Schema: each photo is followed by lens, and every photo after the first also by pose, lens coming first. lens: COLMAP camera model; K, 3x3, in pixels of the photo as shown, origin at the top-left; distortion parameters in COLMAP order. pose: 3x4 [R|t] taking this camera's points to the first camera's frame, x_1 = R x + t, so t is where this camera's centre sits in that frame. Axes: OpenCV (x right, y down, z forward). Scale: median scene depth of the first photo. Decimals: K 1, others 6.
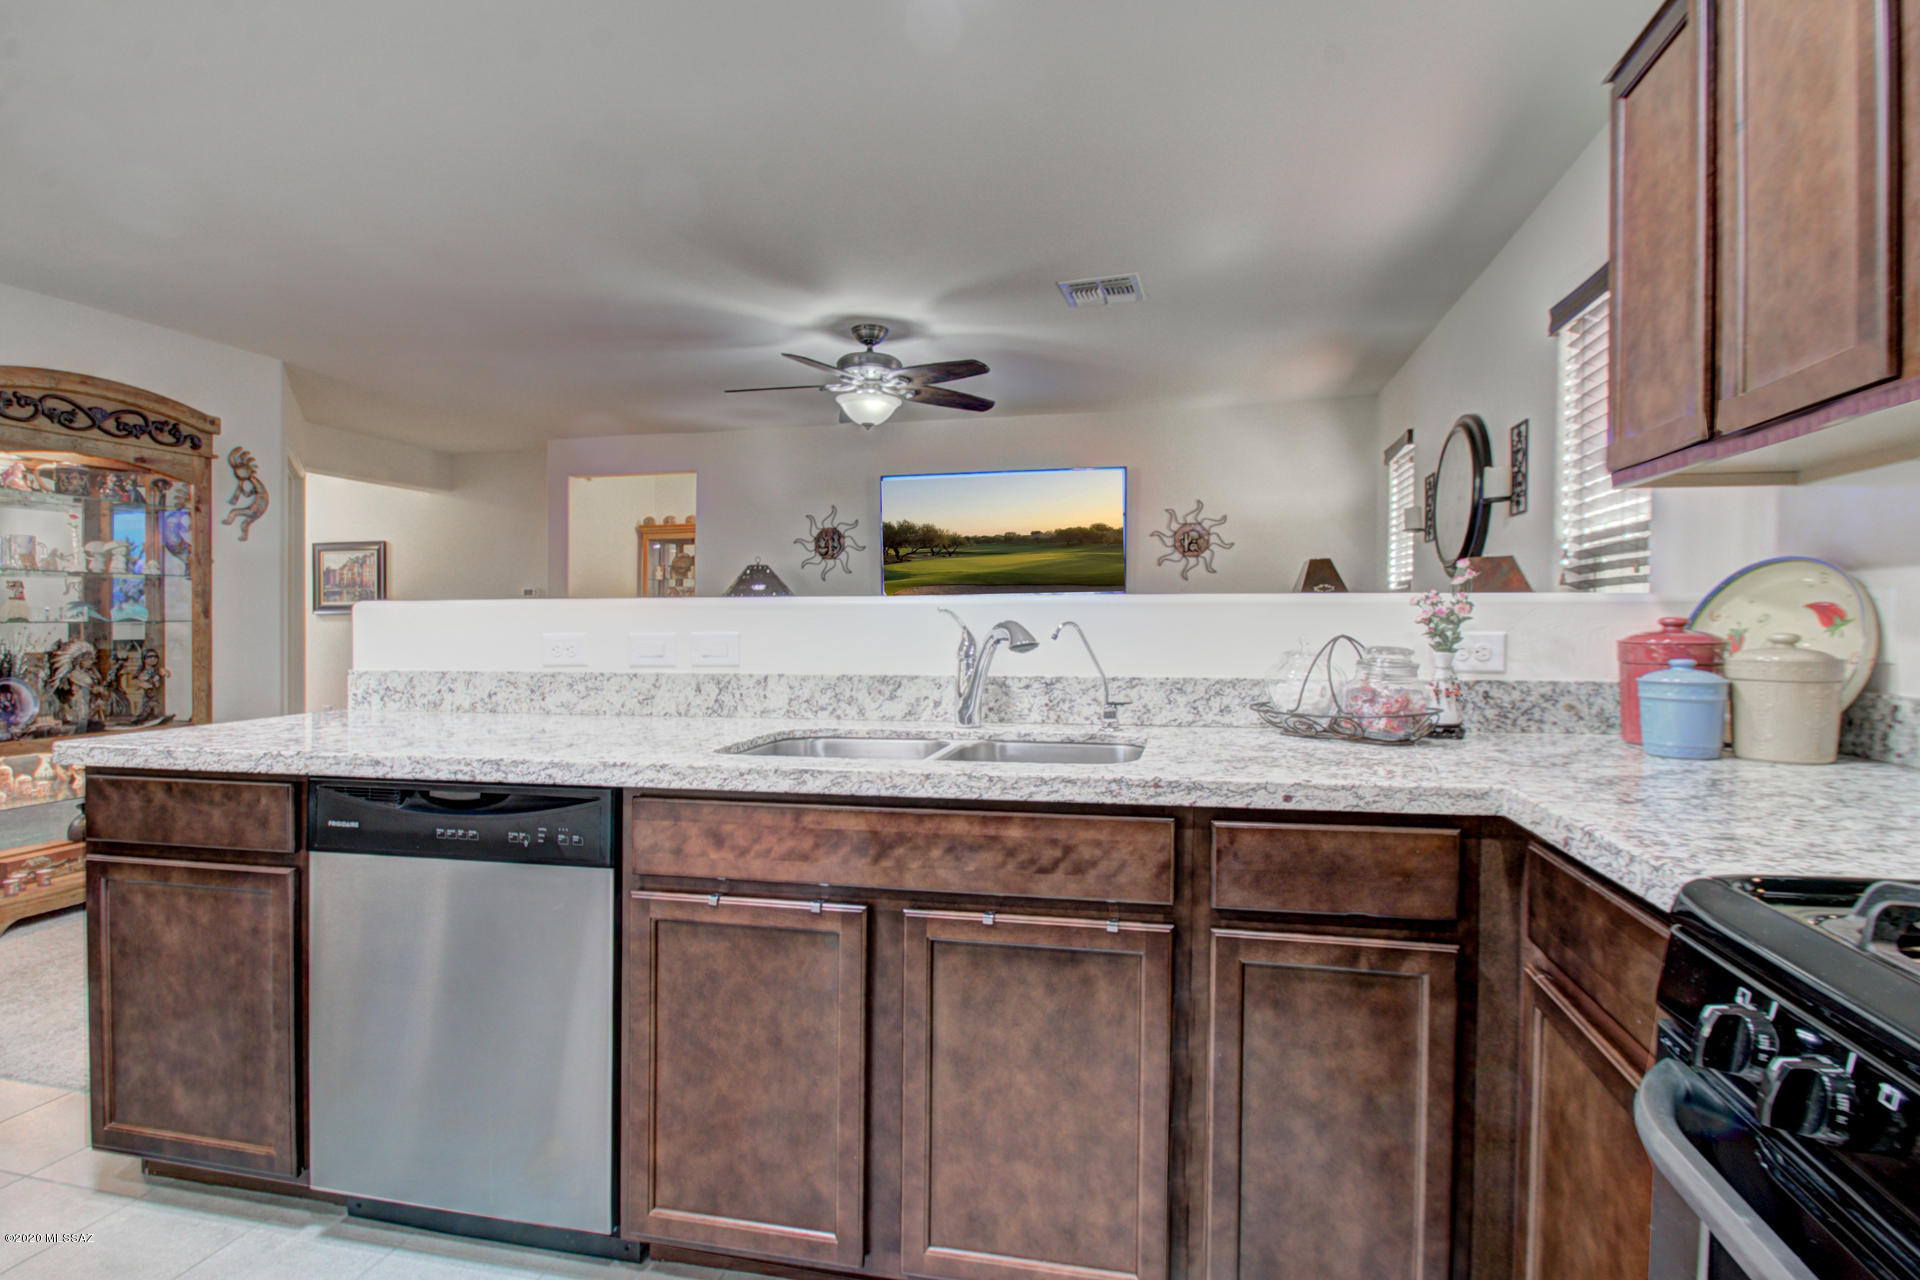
lens RADIAL K [[893.4, 0, 1024.3], [0, 893.4, 602.7], [0, 0, 1]] dist [0.010793, -0.010836]
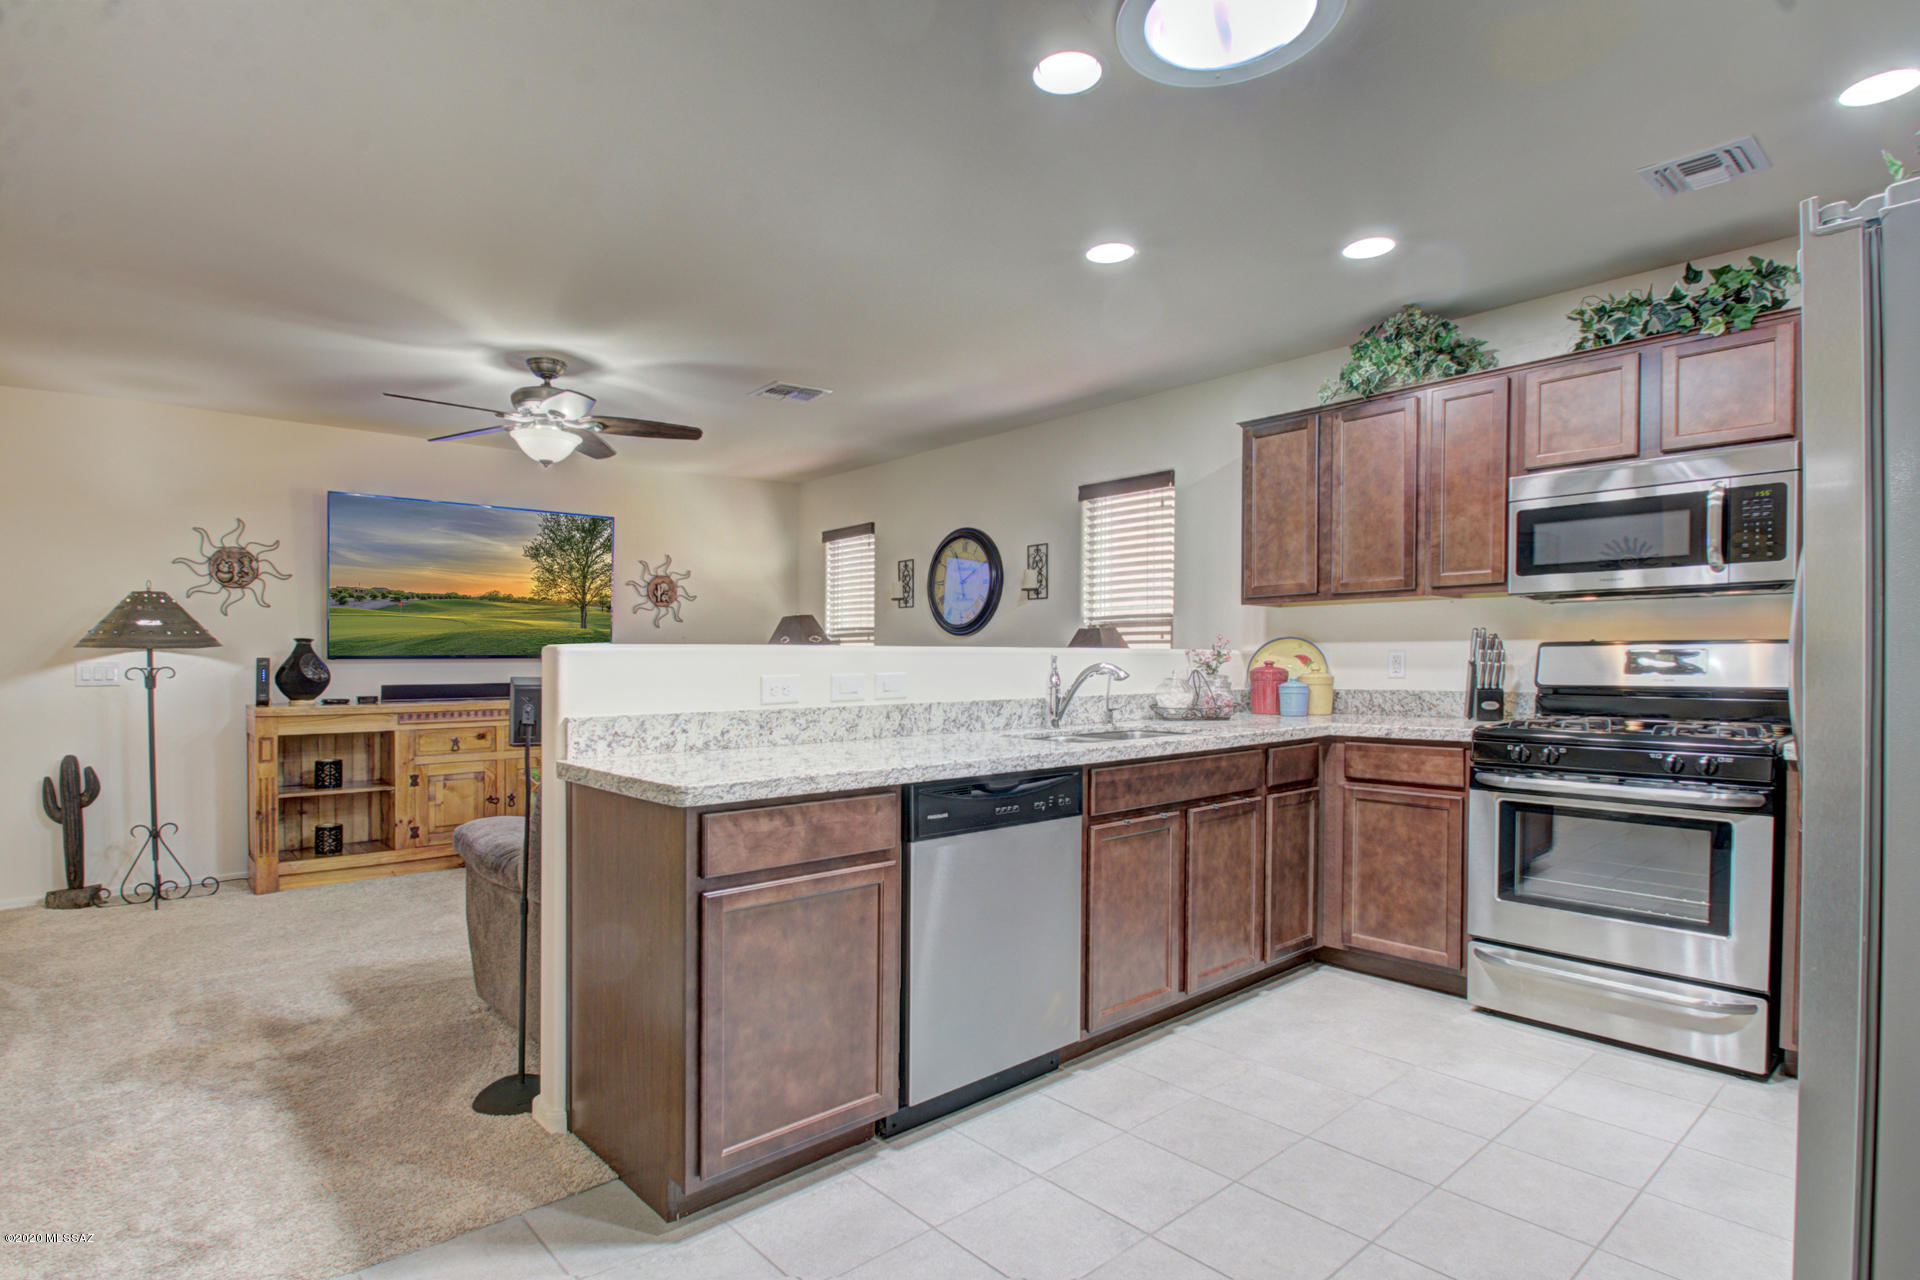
lens RADIAL K [[978.5, 0, 873.8], [0, 978.5, 640.5], [0, 0, 1]] dist [-0.022494, -0.000044]
pose [[0.635578, 0.016364, 0.771863, -1.429189], [-0.010889, 0.999866, -0.012232, 0.004148], [-0.771960, -0.000631, 0.635671, 0.113716]]
